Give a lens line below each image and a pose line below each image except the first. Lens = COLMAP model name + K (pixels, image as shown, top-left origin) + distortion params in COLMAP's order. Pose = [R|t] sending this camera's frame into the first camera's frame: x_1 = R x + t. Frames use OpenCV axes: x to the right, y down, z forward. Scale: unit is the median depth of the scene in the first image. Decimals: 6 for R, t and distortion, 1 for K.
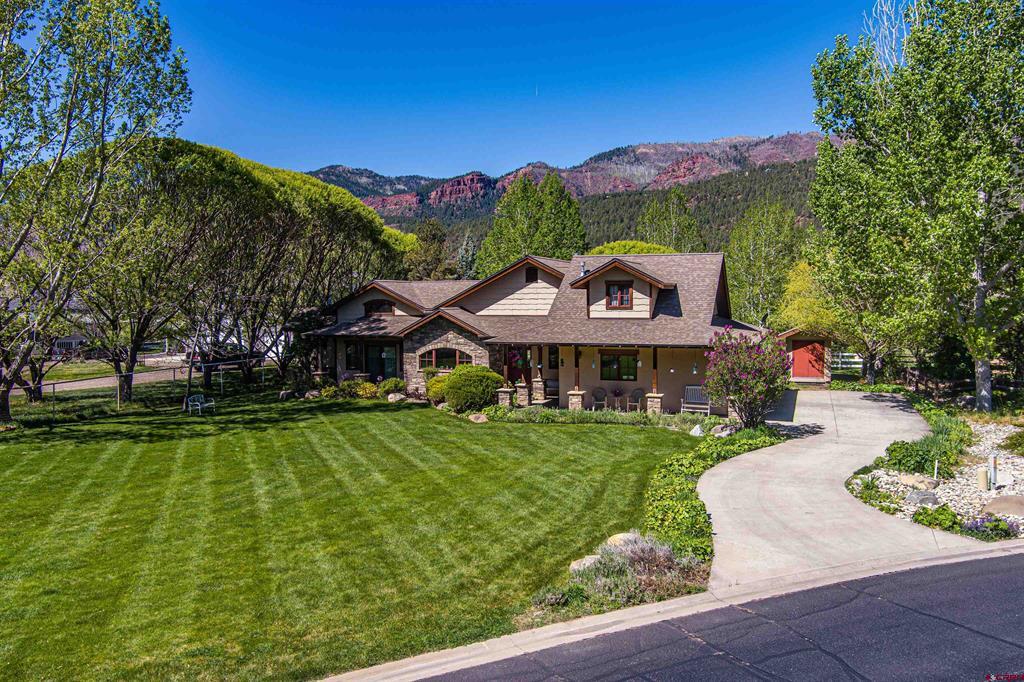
lens RADIAL K [[820.7, 0, 512.0], [0, 820.7, 341.0], [0, 0, 1]] dist [-0.082927, 0.039348]
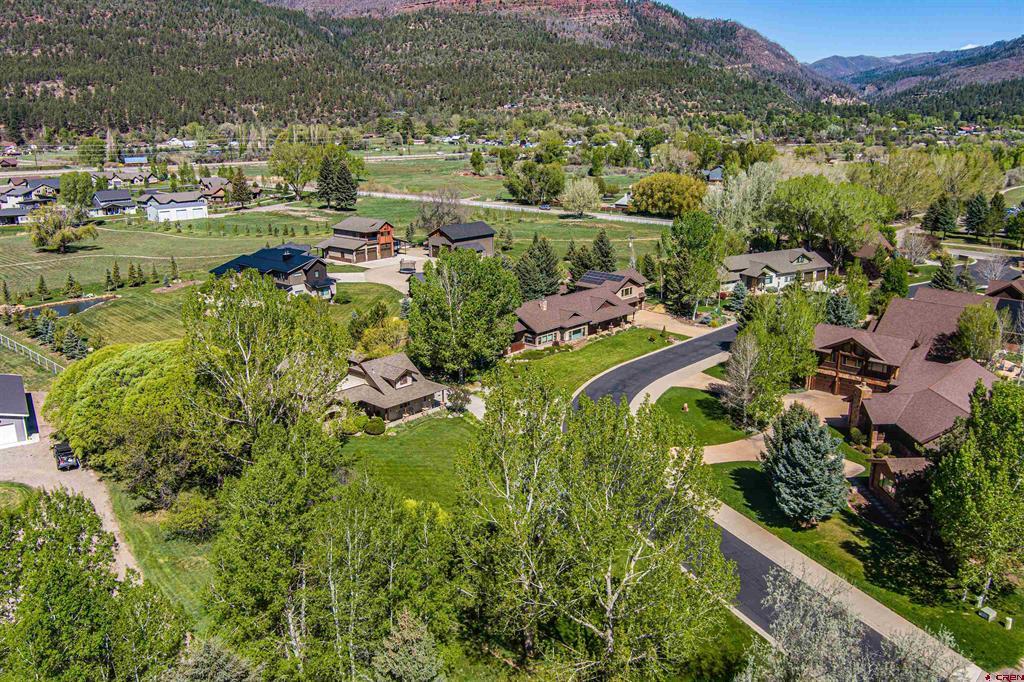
lens RADIAL K [[820.7, 0, 512.0], [0, 820.7, 341.0], [0, 0, 1]] dist [-0.082927, 0.039348]
pose [[0.368260, -0.240282, 0.898136, -2.063375], [0.044834, 0.969492, 0.240989, -0.774723], [-0.928641, -0.048480, 0.367798, -0.398558]]
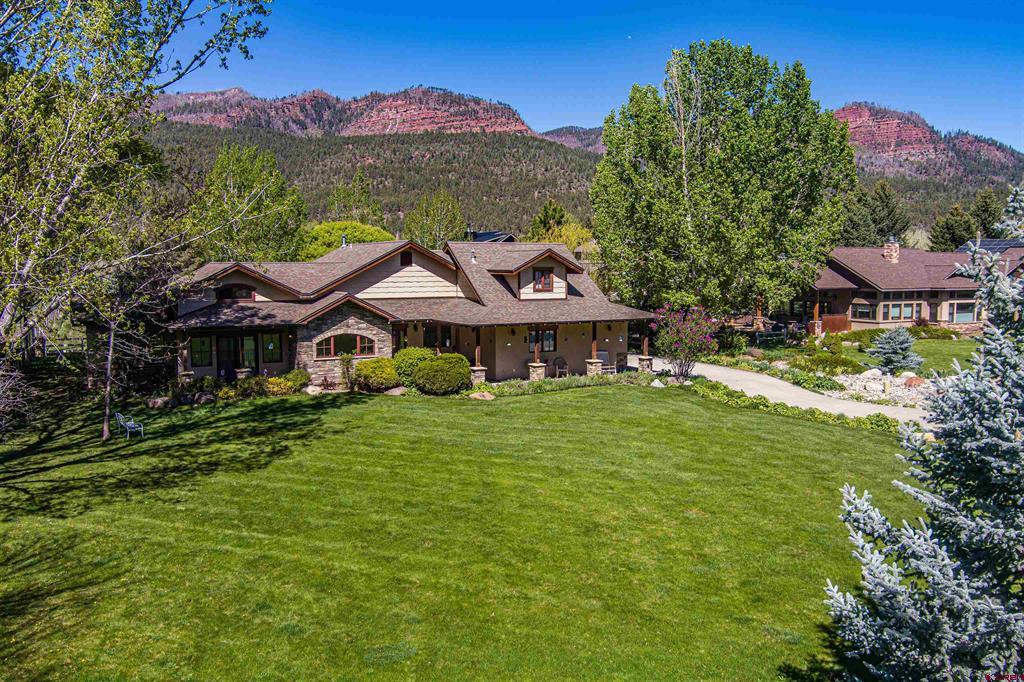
lens RADIAL K [[820.7, 0, 512.0], [0, 820.7, 341.0], [0, 0, 1]] dist [-0.082927, 0.039348]
pose [[0.666534, -0.064483, 0.742681, -0.678069], [0.034646, 0.997855, 0.055544, -0.030411], [-0.744669, -0.011291, 0.667338, 0.214716]]
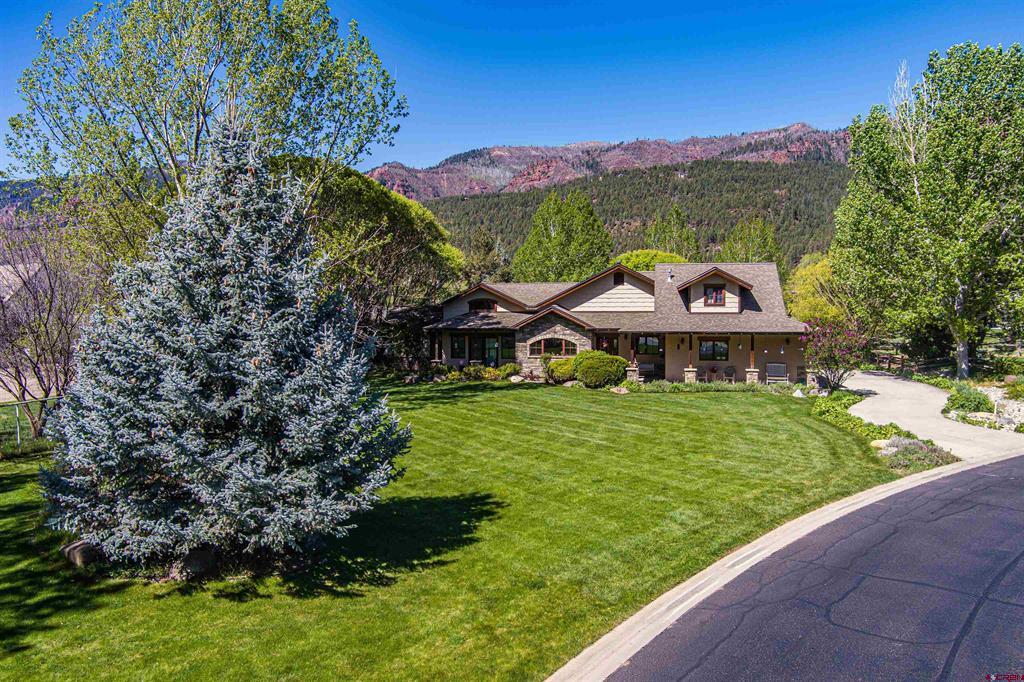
lens RADIAL K [[820.7, 0, 512.0], [0, 820.7, 341.0], [0, 0, 1]] dist [-0.082927, 0.039348]
pose [[0.984463, -0.008471, 0.175387, -0.362208], [0.008674, 0.999962, -0.000394, 0.013075], [-0.175378, 0.001909, 0.984499, -0.196166]]
